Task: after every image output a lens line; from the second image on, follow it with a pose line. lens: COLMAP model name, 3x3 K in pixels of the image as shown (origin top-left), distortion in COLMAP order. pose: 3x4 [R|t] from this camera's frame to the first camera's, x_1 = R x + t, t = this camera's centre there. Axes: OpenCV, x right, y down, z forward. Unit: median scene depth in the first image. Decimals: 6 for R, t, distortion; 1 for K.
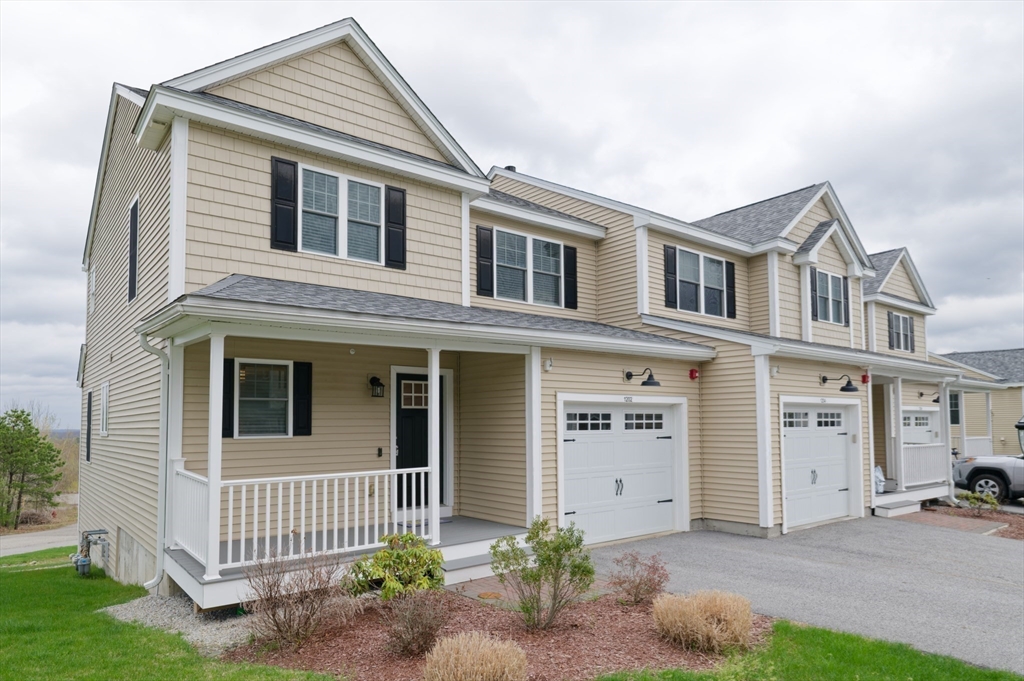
lens RADIAL K [[638.6, 0, 511.6], [0, 638.6, 392.0], [0, 0, 1]] dist [-0.027782, 0.000742]
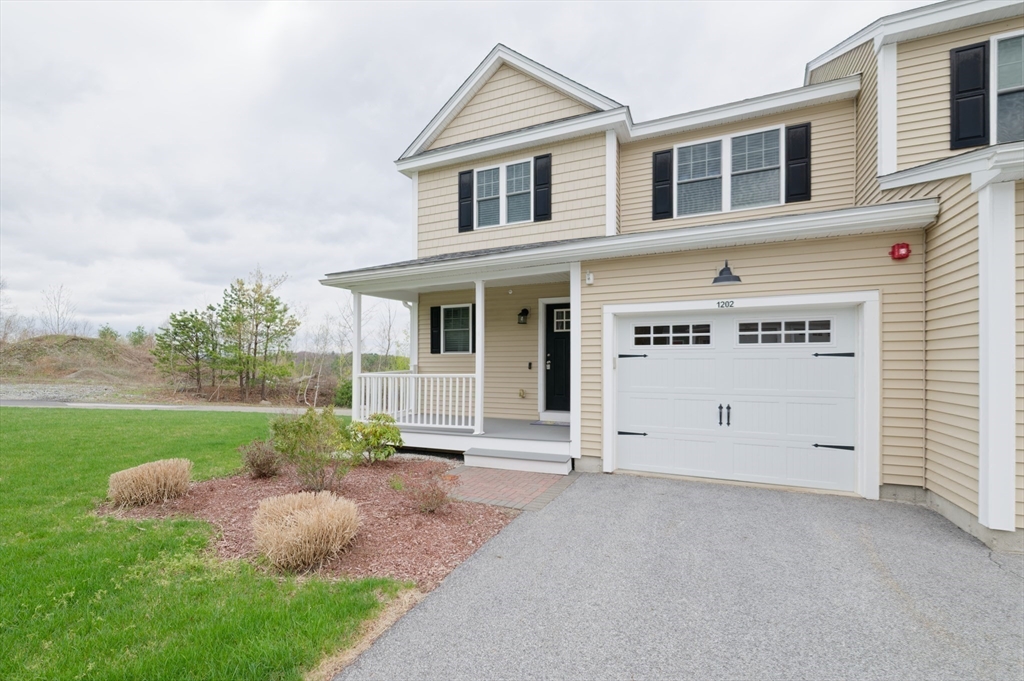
lens RADIAL K [[443.8, 0, 511.2], [0, 443.8, 361.7], [0, 0, 1]] dist [-0.001948, -0.000764]
pose [[0.448652, 0.003344, -0.893700, 0.564925], [0.039811, 0.998926, 0.023723, 0.059730], [0.892819, -0.046222, 0.448037, 0.530063]]
